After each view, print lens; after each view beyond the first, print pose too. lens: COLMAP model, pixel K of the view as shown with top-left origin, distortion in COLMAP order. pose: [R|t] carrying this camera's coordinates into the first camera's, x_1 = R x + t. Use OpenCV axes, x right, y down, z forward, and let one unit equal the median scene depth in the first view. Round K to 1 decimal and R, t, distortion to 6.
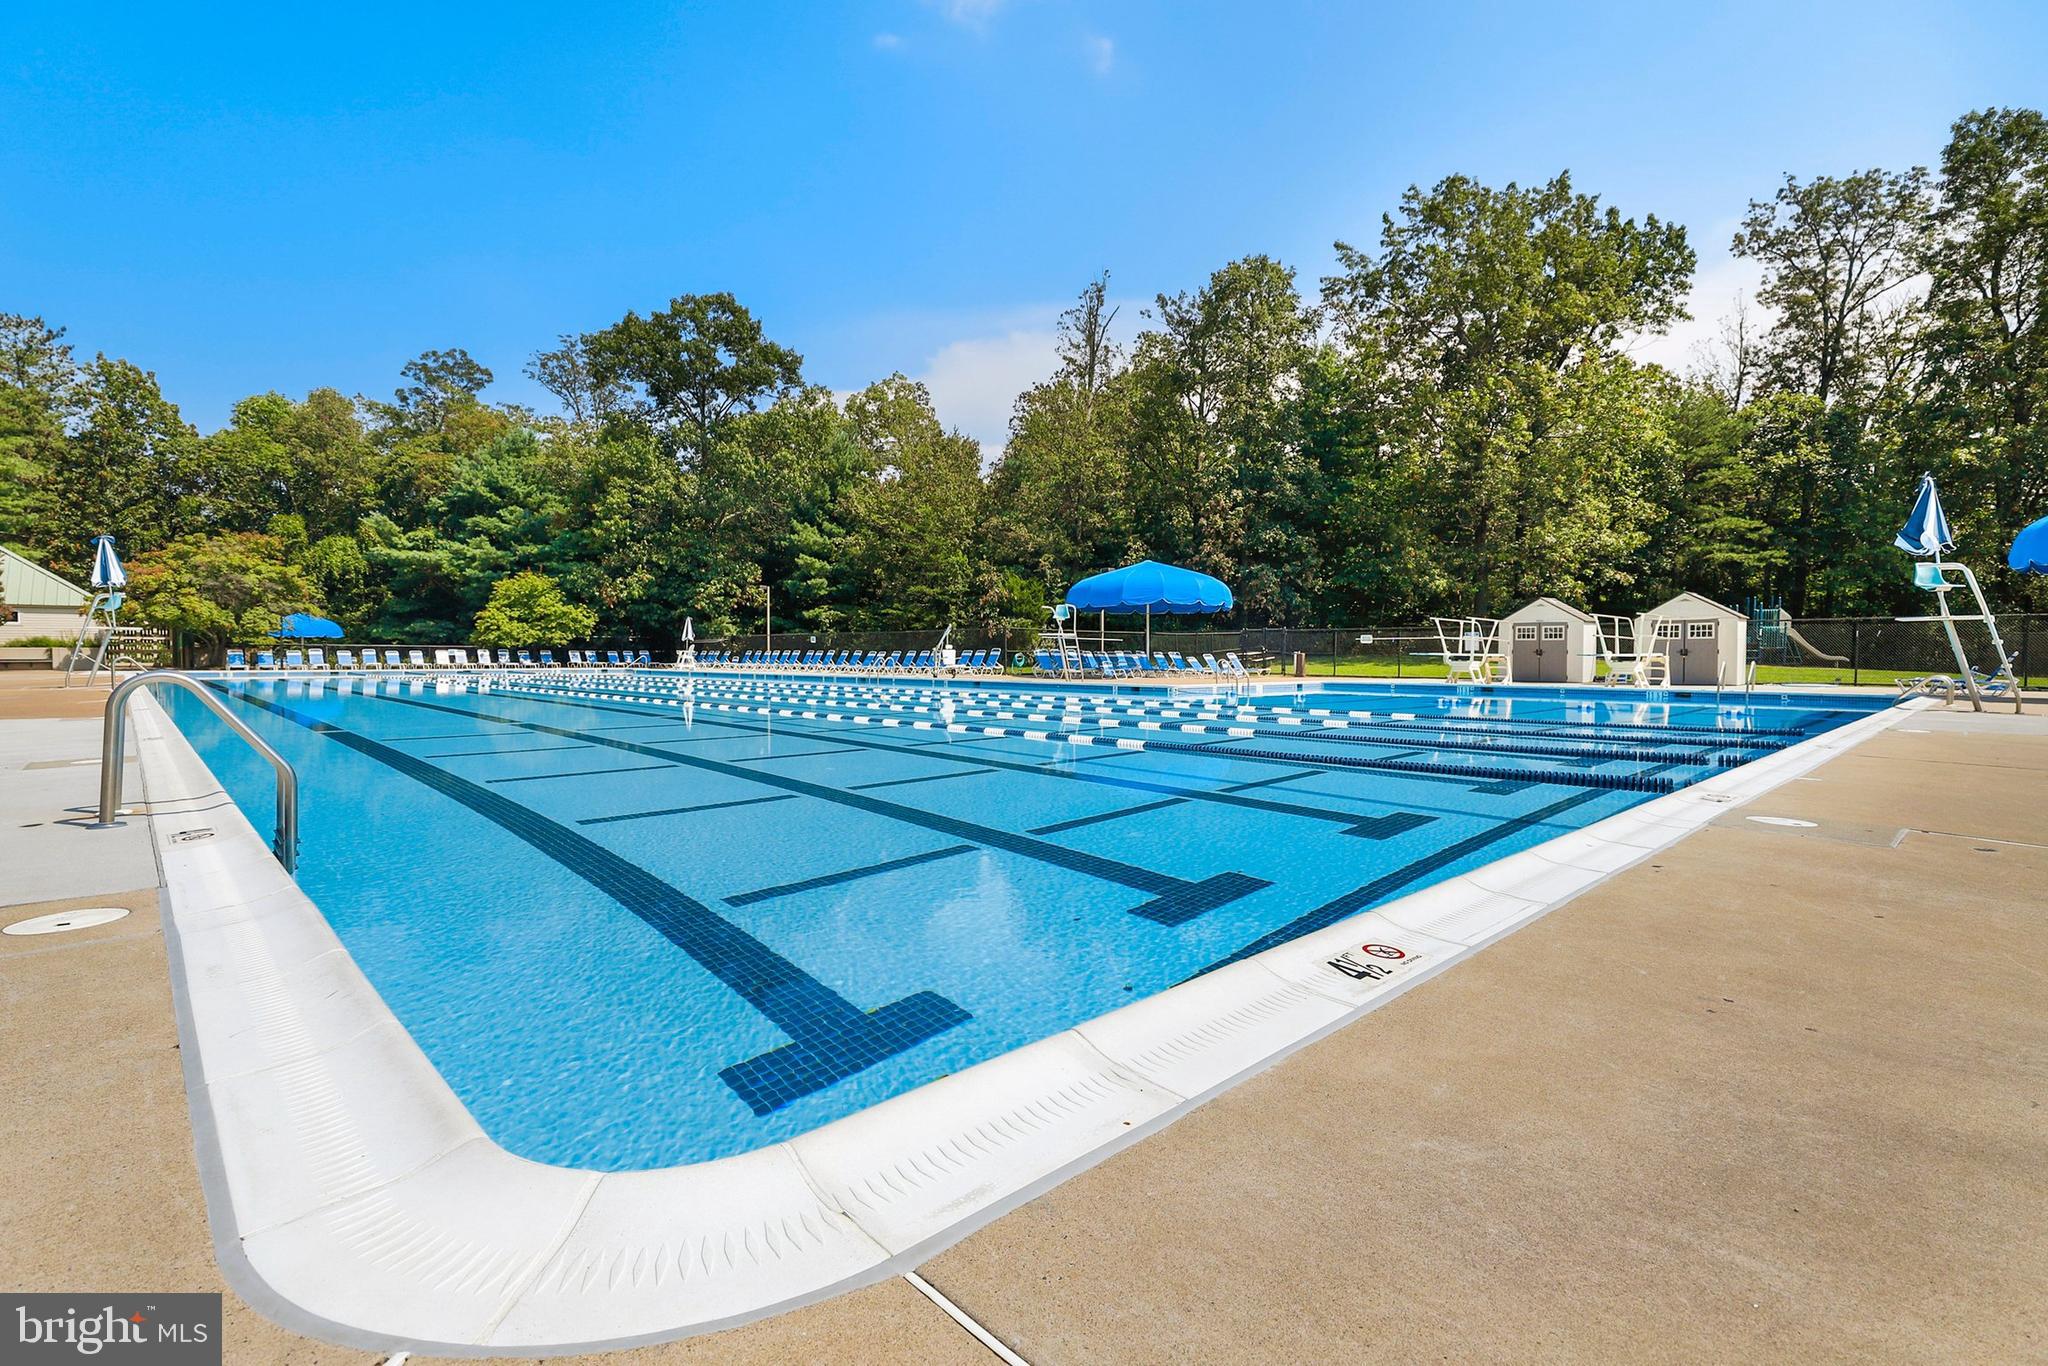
lens RADIAL K [[940.8, 0, 1024.0], [0, 940.8, 683.0], [0, 0, 1]] dist [-0.000053, 0.000290]
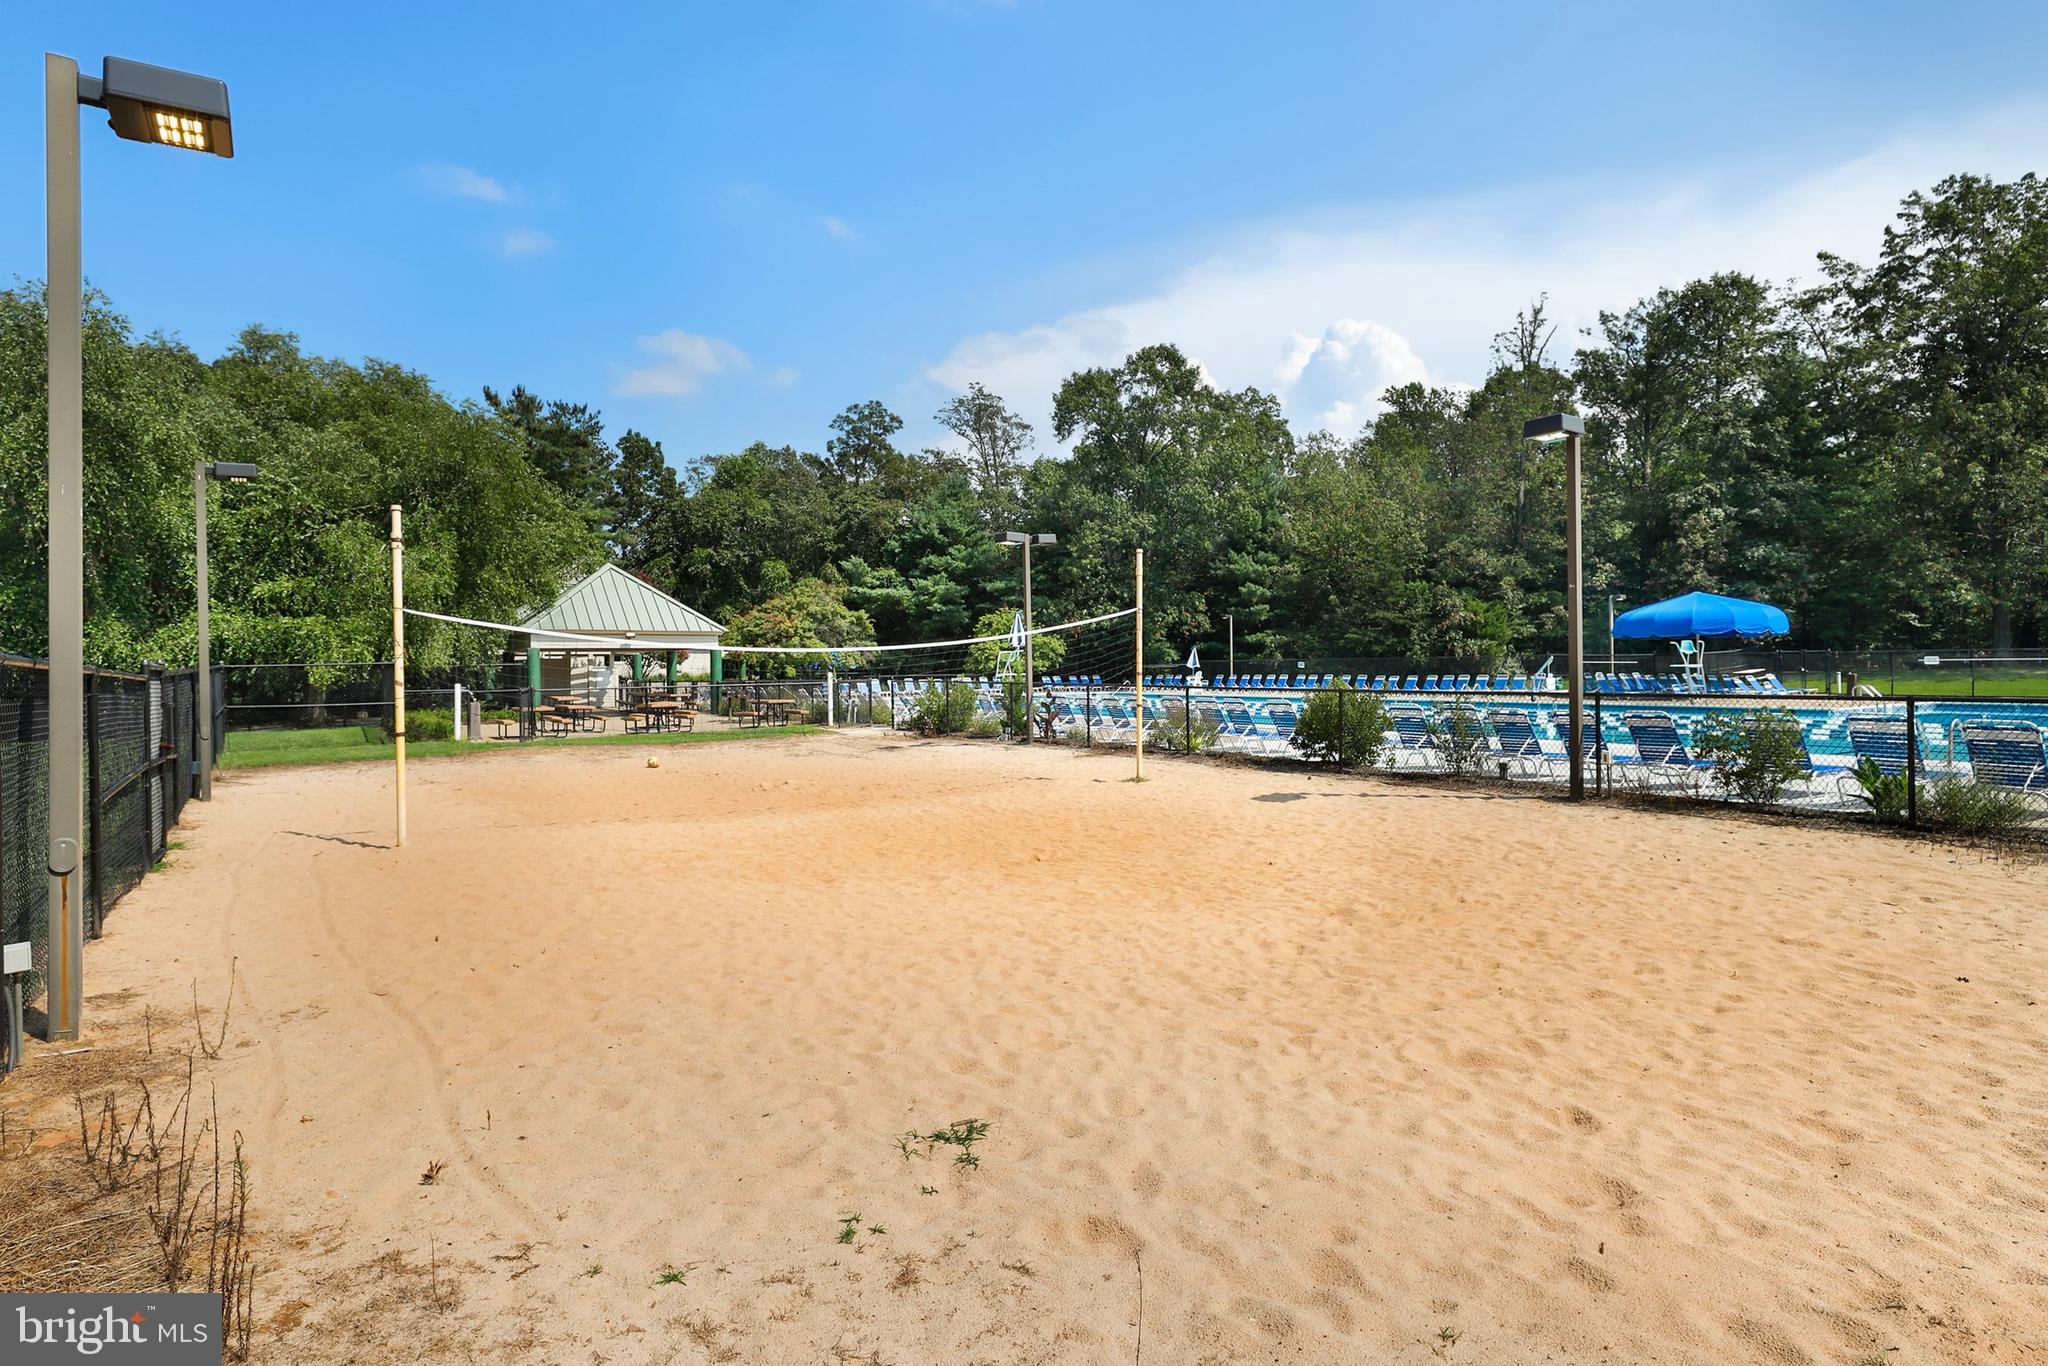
lens RADIAL K [[1072.3, 0, 1024.0], [0, 1072.3, 683.0], [0, 0, 1]] dist [0.006823, 0.001960]
pose [[0.981079, -0.012393, -0.193212, -0.268063], [0.009840, 0.999851, -0.014168, -0.008745], [0.193359, 0.011998, 0.981055, -0.260818]]
